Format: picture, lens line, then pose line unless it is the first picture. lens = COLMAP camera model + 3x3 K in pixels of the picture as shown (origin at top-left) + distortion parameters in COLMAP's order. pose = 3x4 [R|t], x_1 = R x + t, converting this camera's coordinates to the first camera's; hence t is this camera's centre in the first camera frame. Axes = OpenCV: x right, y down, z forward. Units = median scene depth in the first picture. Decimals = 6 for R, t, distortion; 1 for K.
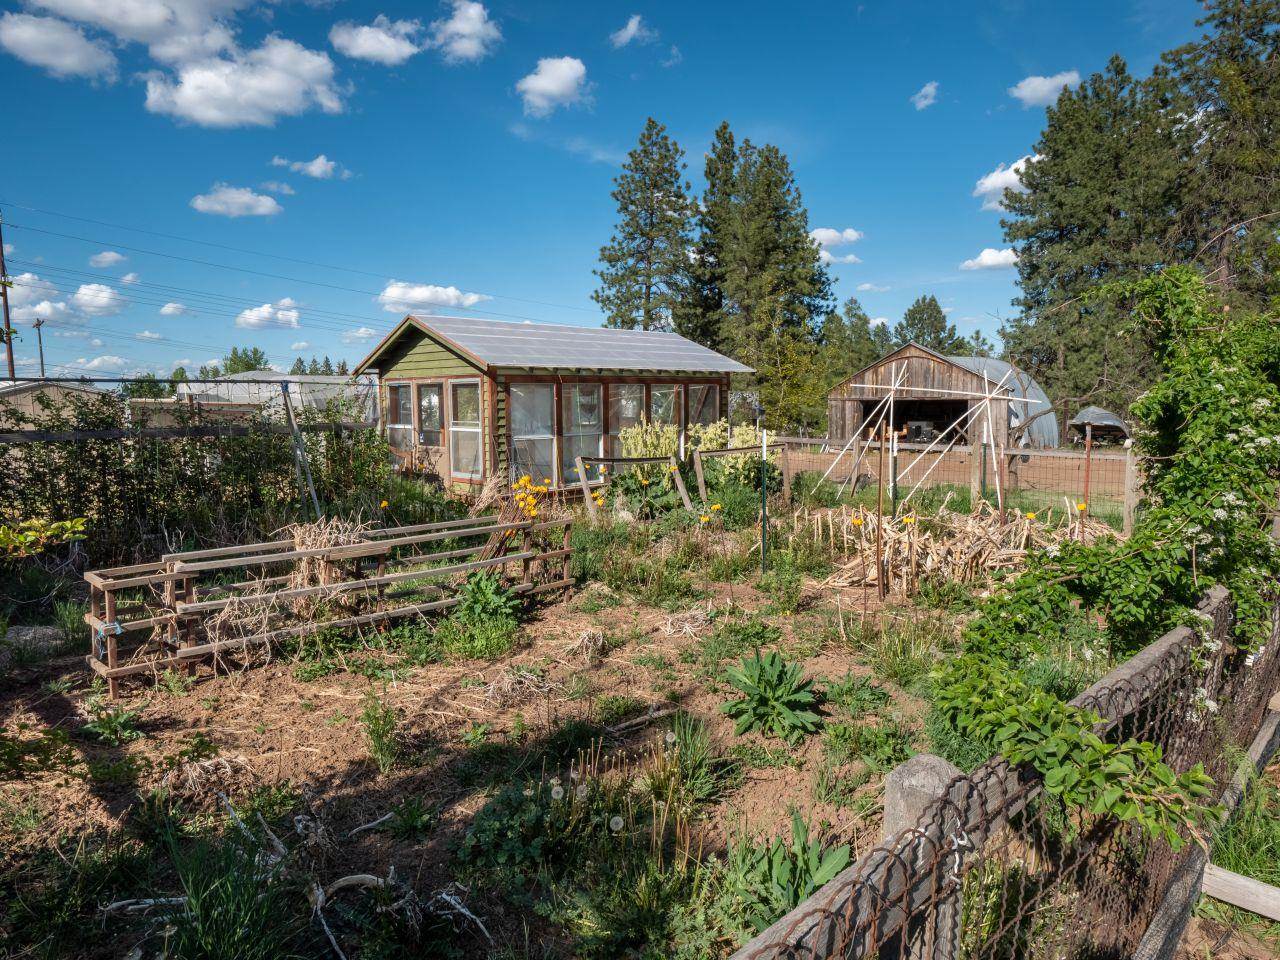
lens RADIAL K [[806.3, 0, 627.9], [0, 806.3, 470.8], [0, 0, 1]] dist [-0.006679, -0.002822]
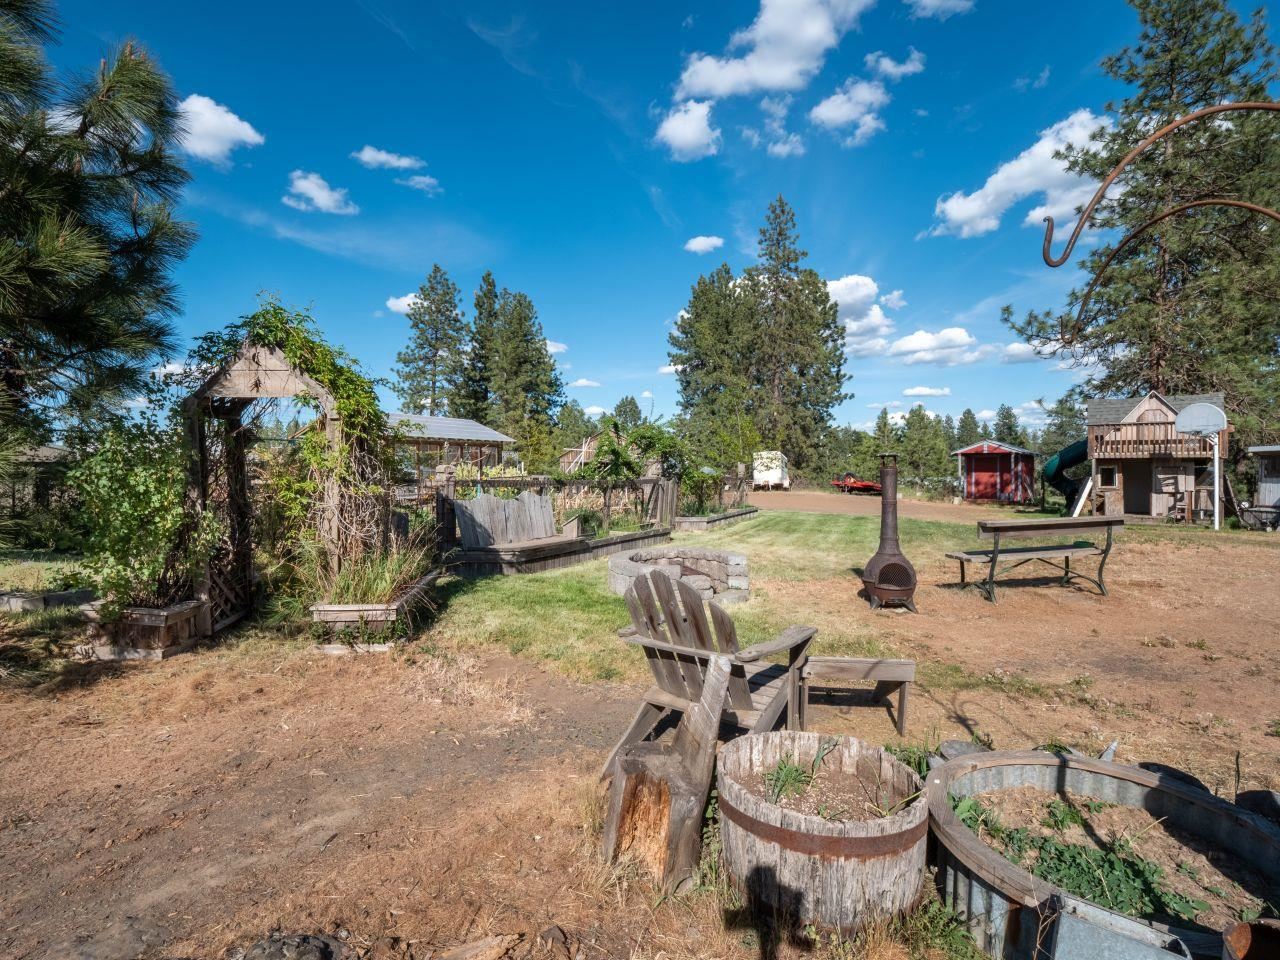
lens RADIAL K [[630.6, 0, 646.1], [0, 630.6, 471.7], [0, 0, 1]] dist [-0.003280, -0.003861]
pose [[0.933123, 0.001936, 0.359551, -0.024024], [0.027609, 0.996647, -0.077019, 0.018973], [-0.358495, 0.081795, 0.929941, -0.130544]]
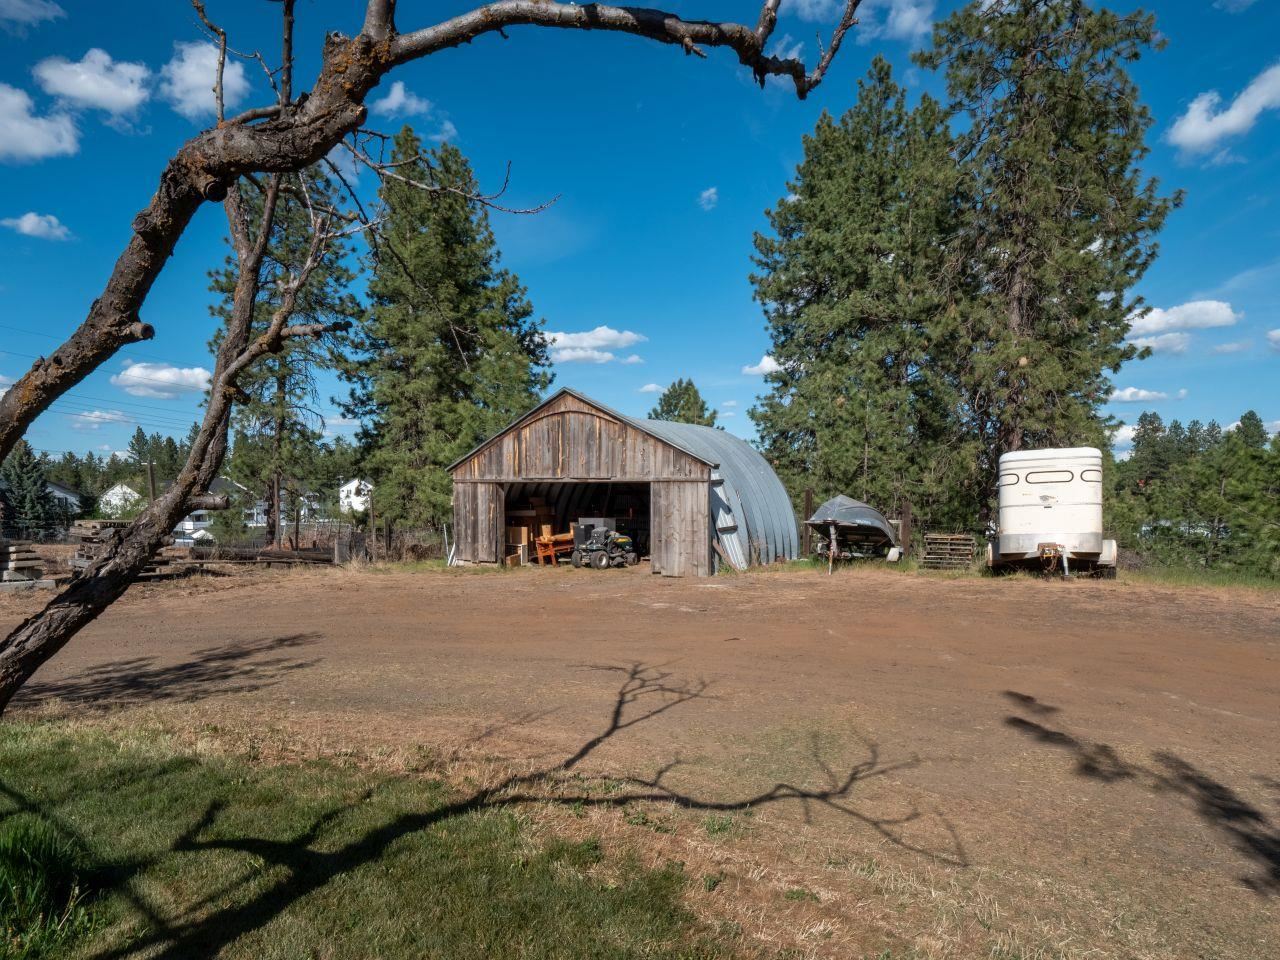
lens RADIAL K [[829.9, 0, 550.7], [0, 829.9, 577.8], [0, 0, 1]] dist [-0.025548, 0.000066]
pose [[0.987038, -0.001792, 0.160476, 0.141619], [0.000924, 0.999985, 0.005479, -0.011078], [-0.160484, -0.005259, 0.987024, 0.225772]]
